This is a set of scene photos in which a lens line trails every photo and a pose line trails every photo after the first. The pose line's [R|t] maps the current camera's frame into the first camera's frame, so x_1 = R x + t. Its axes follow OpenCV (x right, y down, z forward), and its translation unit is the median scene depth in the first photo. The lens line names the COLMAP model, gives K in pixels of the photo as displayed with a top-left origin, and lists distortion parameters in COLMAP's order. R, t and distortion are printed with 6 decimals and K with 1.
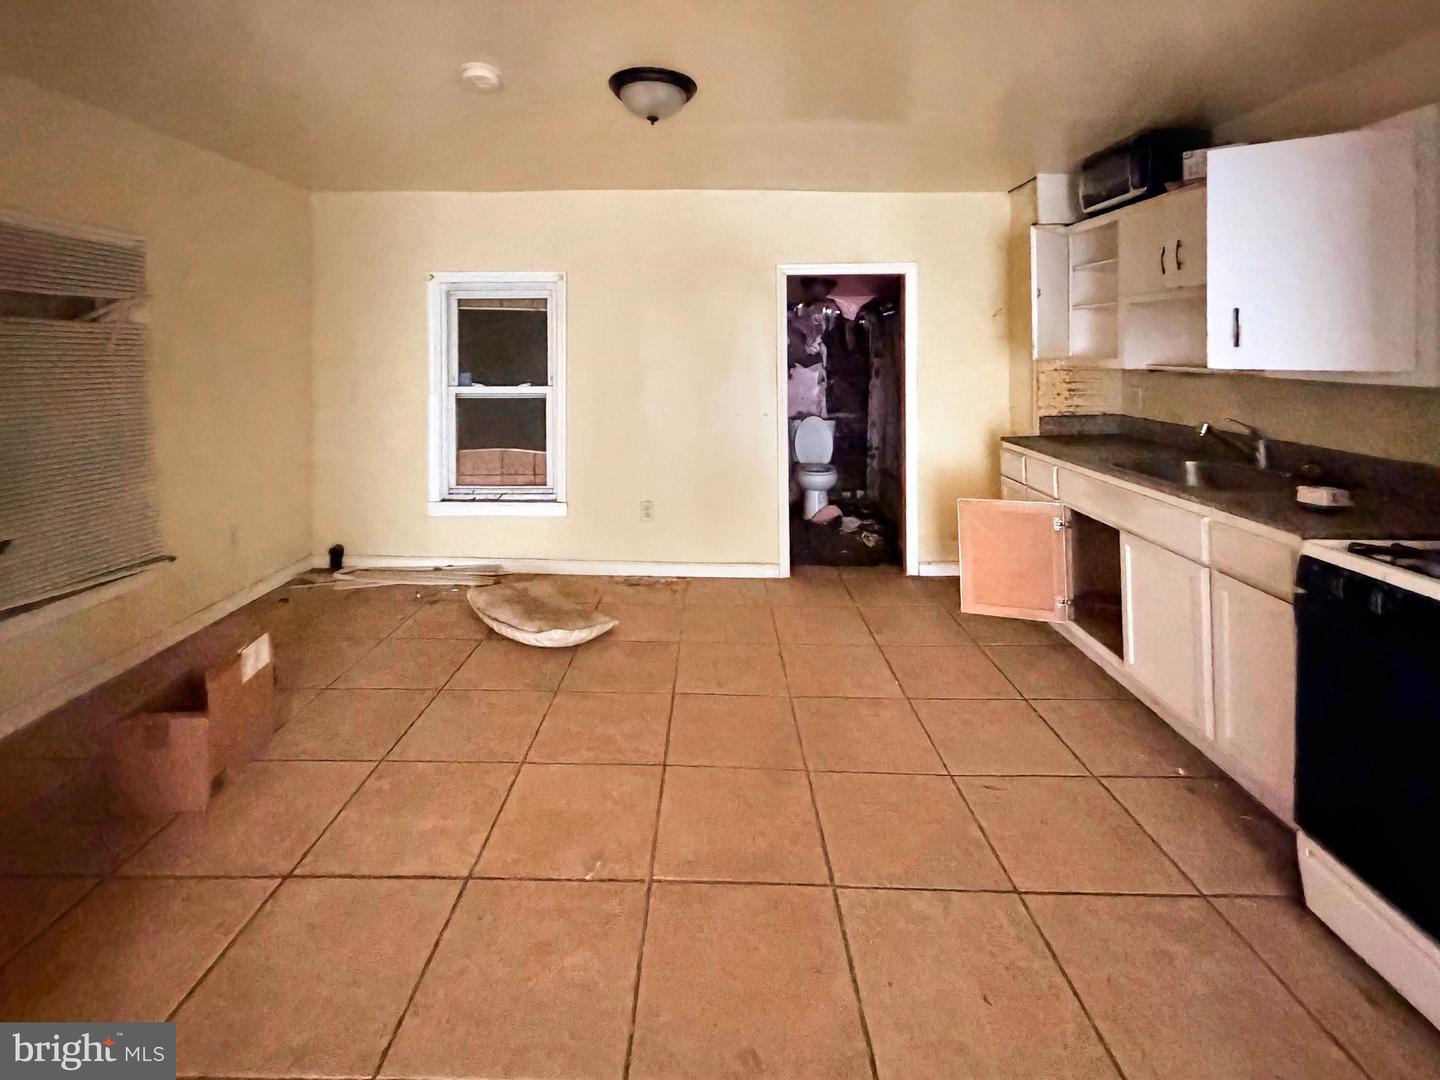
lens RADIAL K [[611.9, 0, 721.2], [0, 611.9, 515.9], [0, 0, 1]] dist [0.000081, -0.000043]
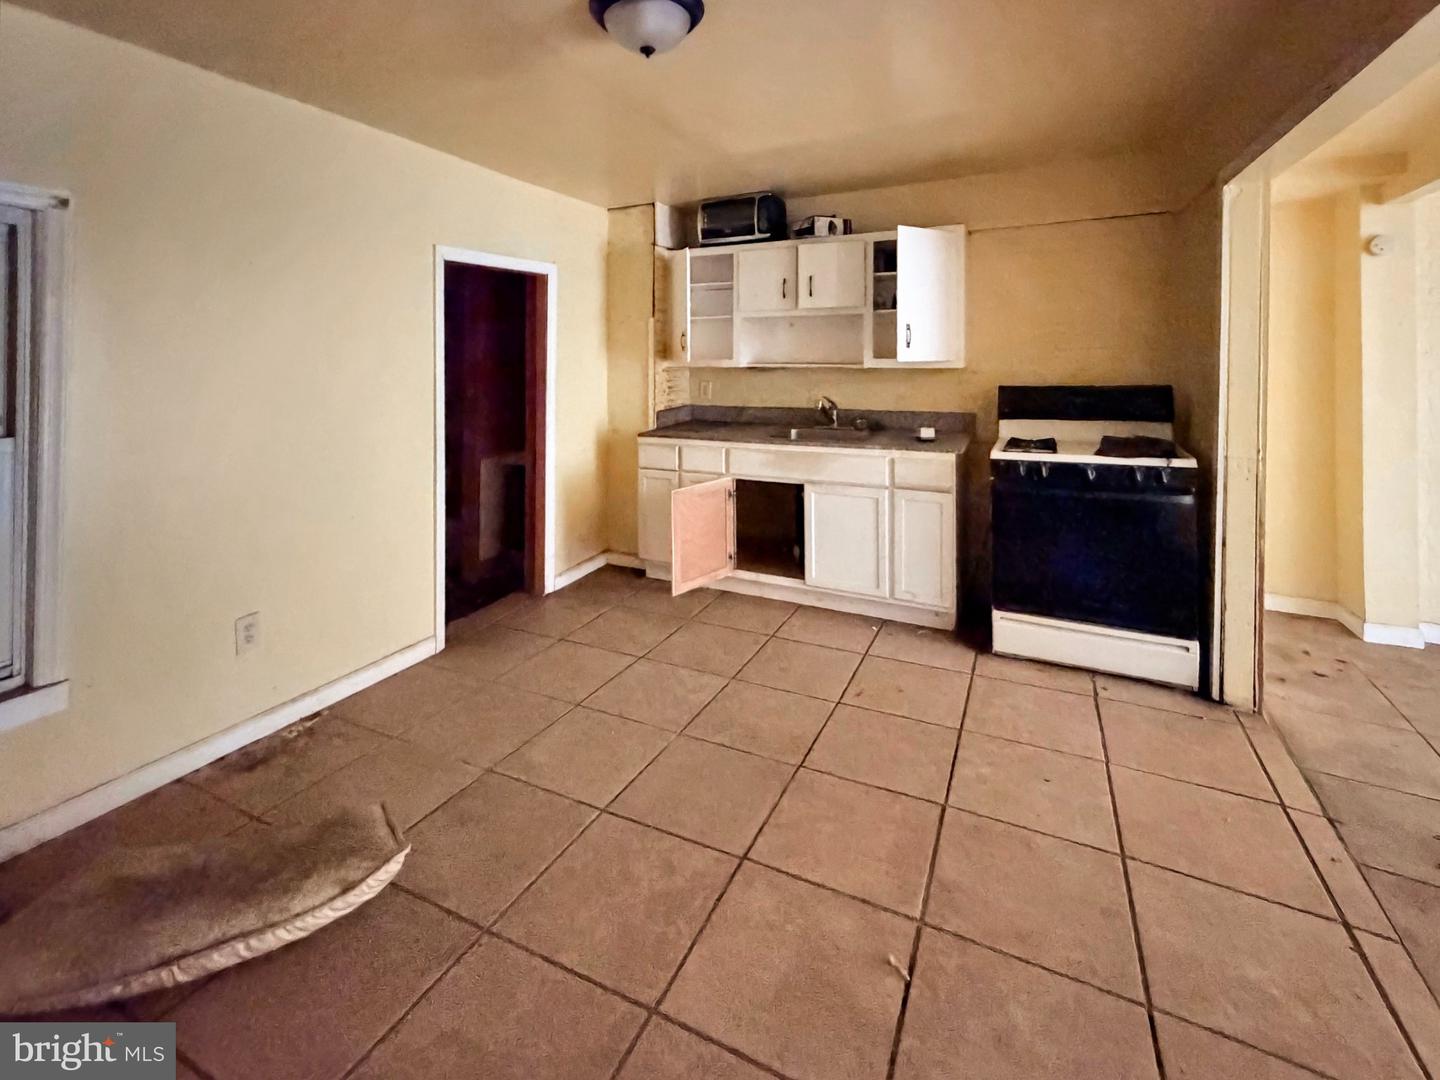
lens RADIAL K [[633.3, 0, 717.1], [0, 633.3, 500.1], [0, 0, 1]] dist [-0.001089, -0.000289]
pose [[0.450708, -0.204203, 0.869001, -0.579937], [0.244819, 0.964434, 0.099652, -0.111210], [-0.858444, 0.167834, 0.484671, 0.427095]]
